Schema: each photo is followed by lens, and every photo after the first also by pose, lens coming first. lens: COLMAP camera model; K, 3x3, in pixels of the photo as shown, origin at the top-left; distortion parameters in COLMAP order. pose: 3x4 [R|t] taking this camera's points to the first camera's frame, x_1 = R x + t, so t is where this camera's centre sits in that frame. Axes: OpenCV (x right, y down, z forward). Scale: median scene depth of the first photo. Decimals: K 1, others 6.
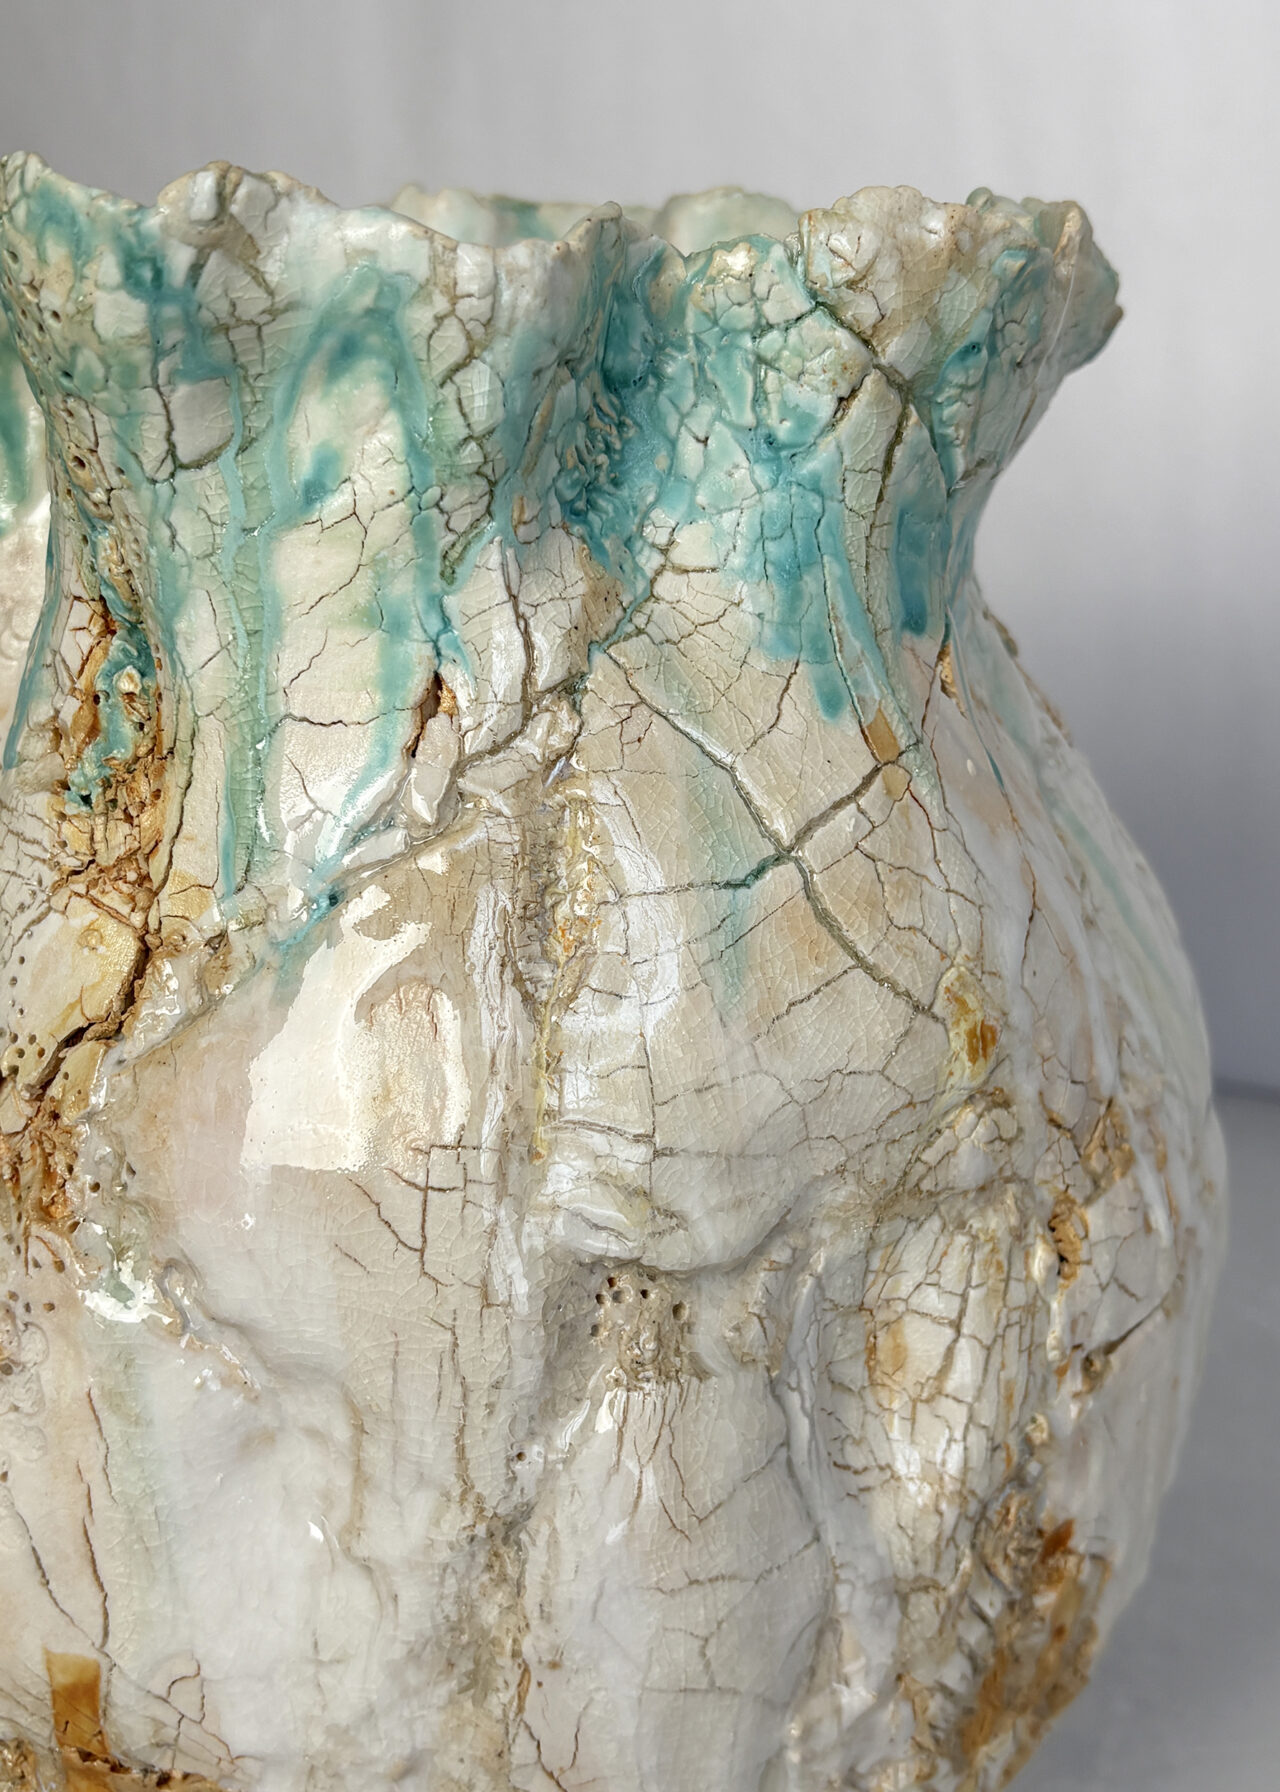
lens RADIAL K [[2458.5, 0, 640.0], [0, 2458.5, 896.0], [0, 0, 1]] dist [0.014723, 0.008108]
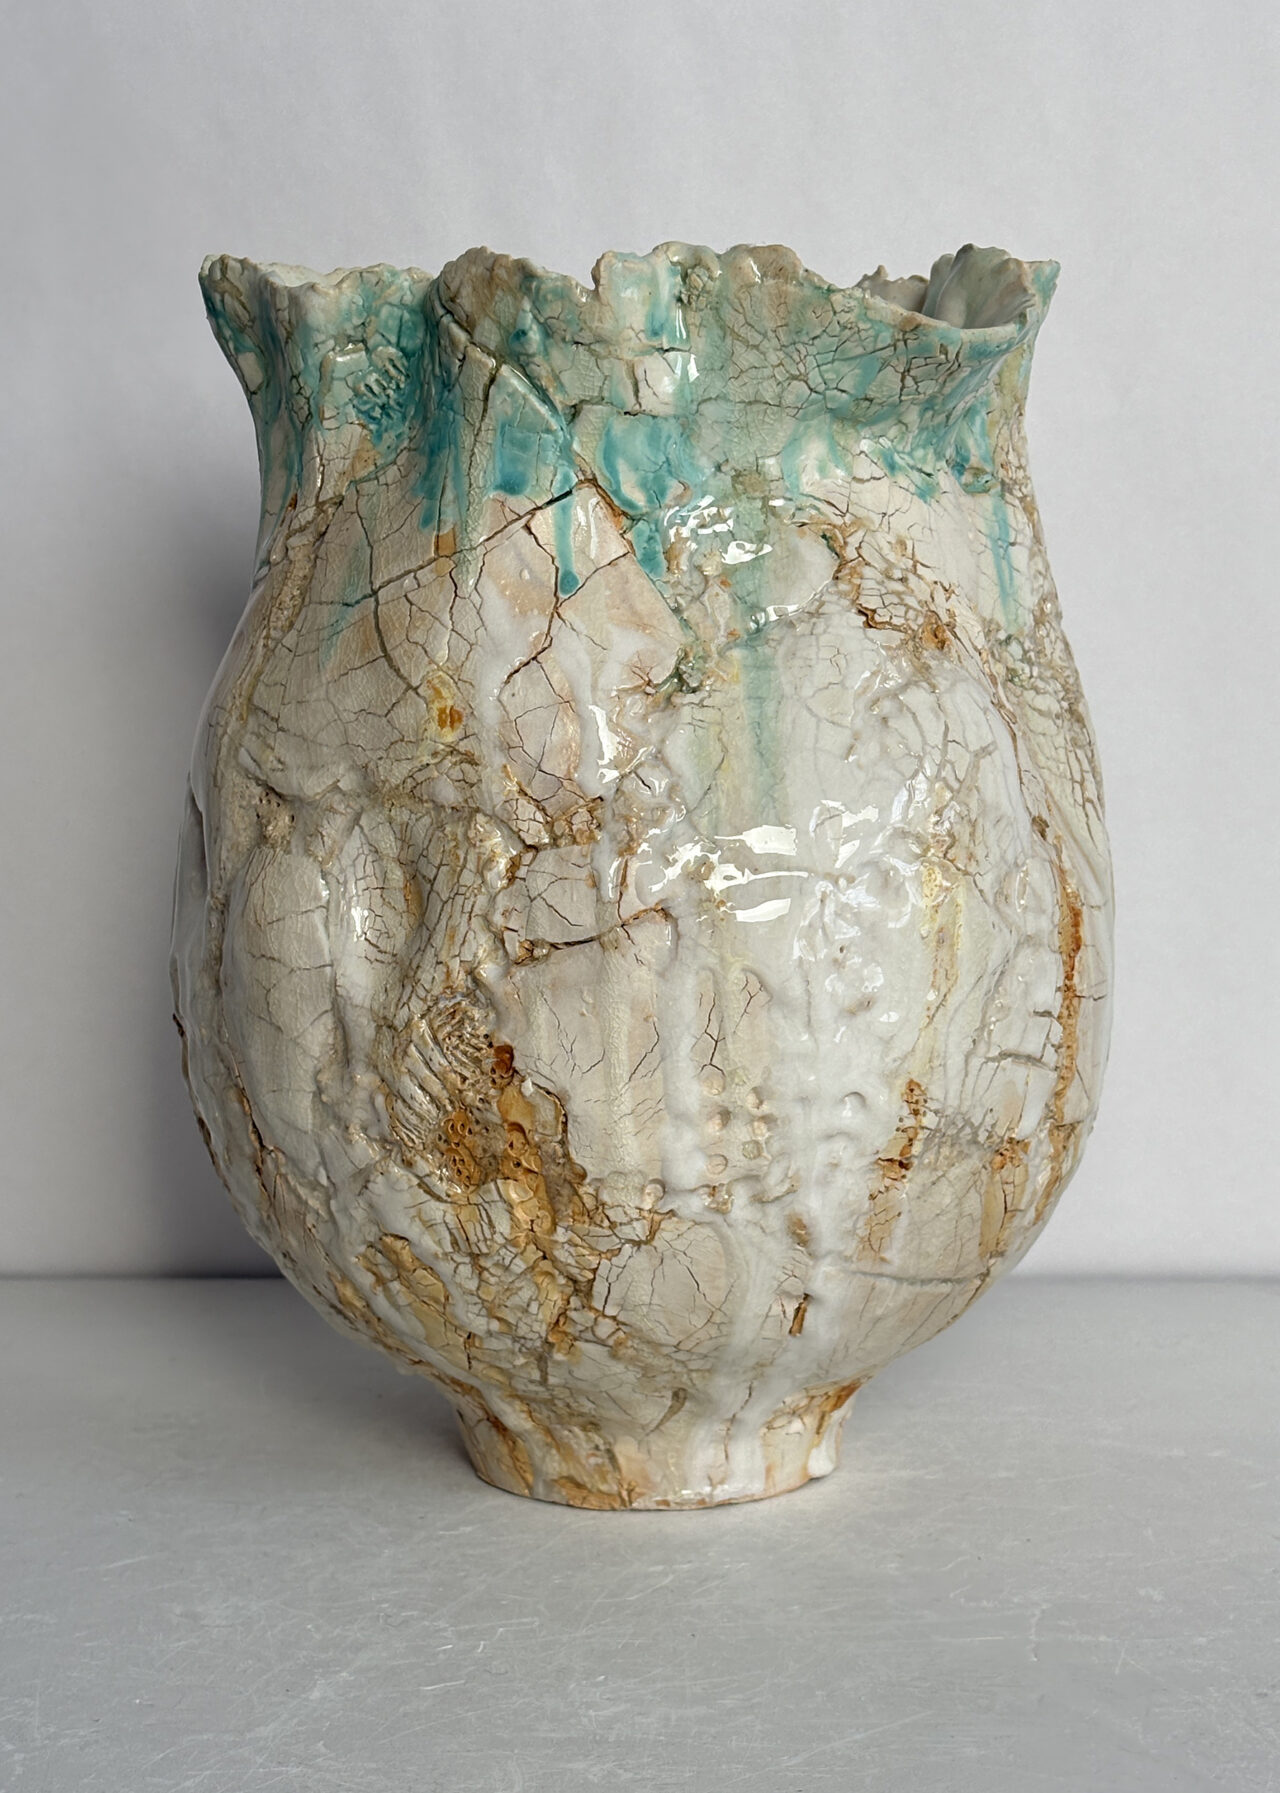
lens RADIAL K [[2858.4, 0, 681.7], [0, 2858.4, 899.4], [0, 0, 1]] dist [0.003234, 0.025523]
pose [[0.447018, 0.128780, -0.885207, 2.141419], [-0.255466, 0.966748, 0.011635, 0.124695], [0.857270, 0.220939, 0.465053, 0.235200]]
